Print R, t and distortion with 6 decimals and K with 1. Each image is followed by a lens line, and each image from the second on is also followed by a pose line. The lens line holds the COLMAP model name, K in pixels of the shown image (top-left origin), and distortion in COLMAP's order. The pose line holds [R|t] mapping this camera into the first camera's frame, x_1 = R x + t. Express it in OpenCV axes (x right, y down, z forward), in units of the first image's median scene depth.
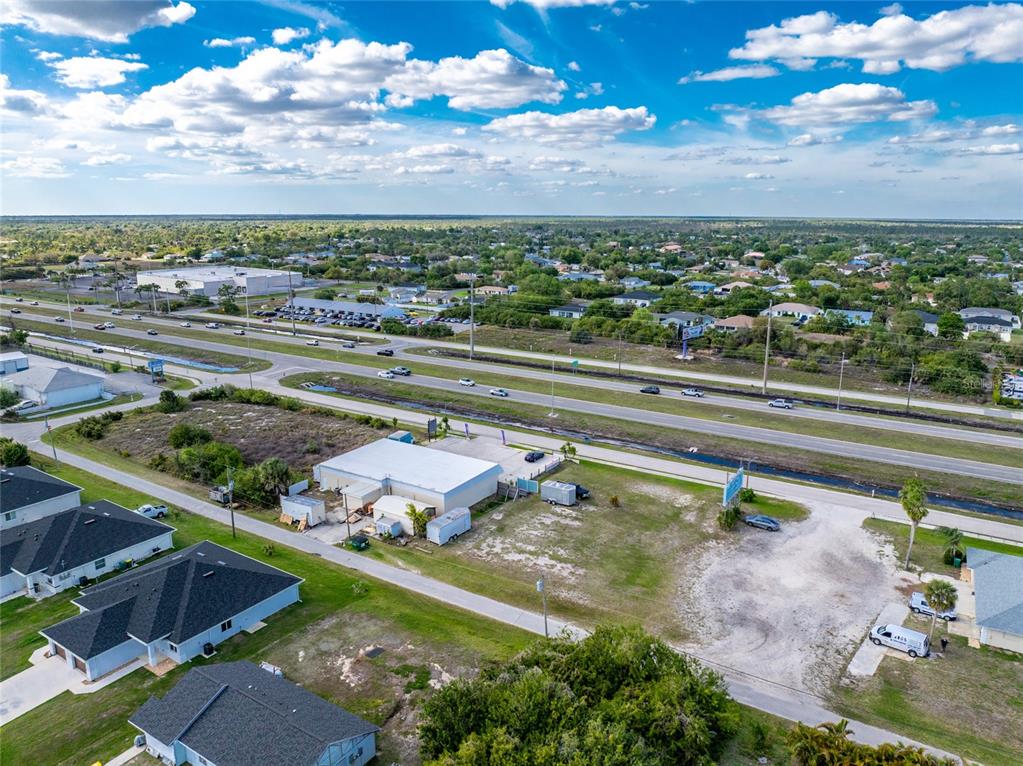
lens RADIAL K [[732.8, 0, 511.5], [0, 732.8, 383.0], [0, 0, 1]] dist [-0.031336, -0.001723]
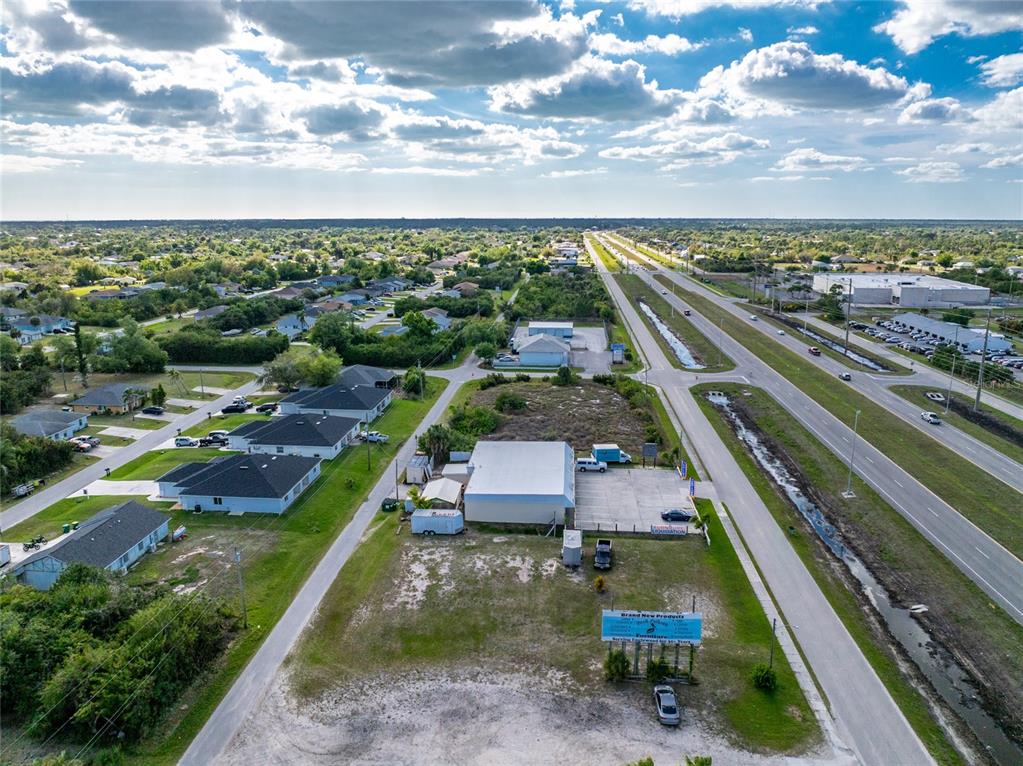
lens RADIAL K [[732.8, 0, 511.5], [0, 732.8, 383.0], [0, 0, 1]] dist [-0.031336, -0.001723]
pose [[0.470221, 0.193719, -0.861025, 0.736415], [-0.197855, 0.973919, 0.111067, -0.113844], [0.860084, 0.118133, 0.496286, 0.526736]]
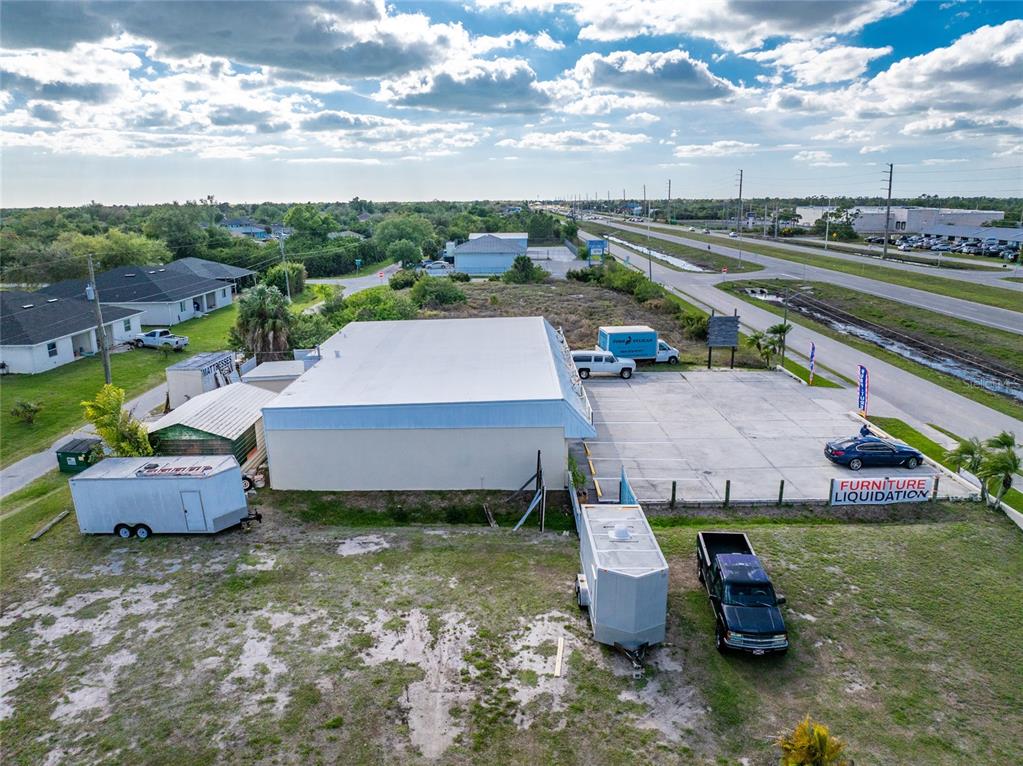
lens RADIAL K [[716.9, 0, 511.5], [0, 716.9, 383.0], [0, 0, 1]] dist [-0.036816, -0.000356]
pose [[0.536848, 0.196664, -0.820437, 0.218125], [-0.179146, 0.976849, 0.116934, 0.080077], [0.824440, 0.084203, 0.559651, 0.881768]]
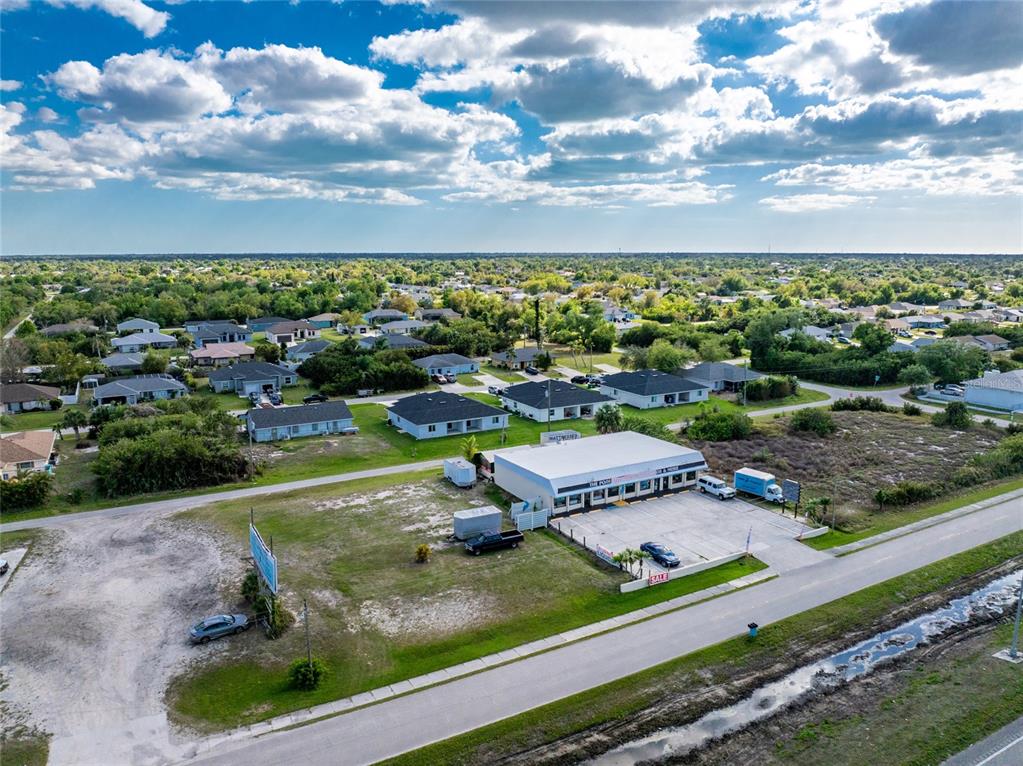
lens RADIAL K [[732.8, 0, 511.5], [0, 732.8, 383.0], [0, 0, 1]] dist [-0.031336, -0.001723]
pose [[-0.469908, 0.152624, -0.869421, 0.687381], [-0.199689, 0.941025, 0.273123, -0.194453], [0.859832, 0.301956, -0.411718, 1.336551]]
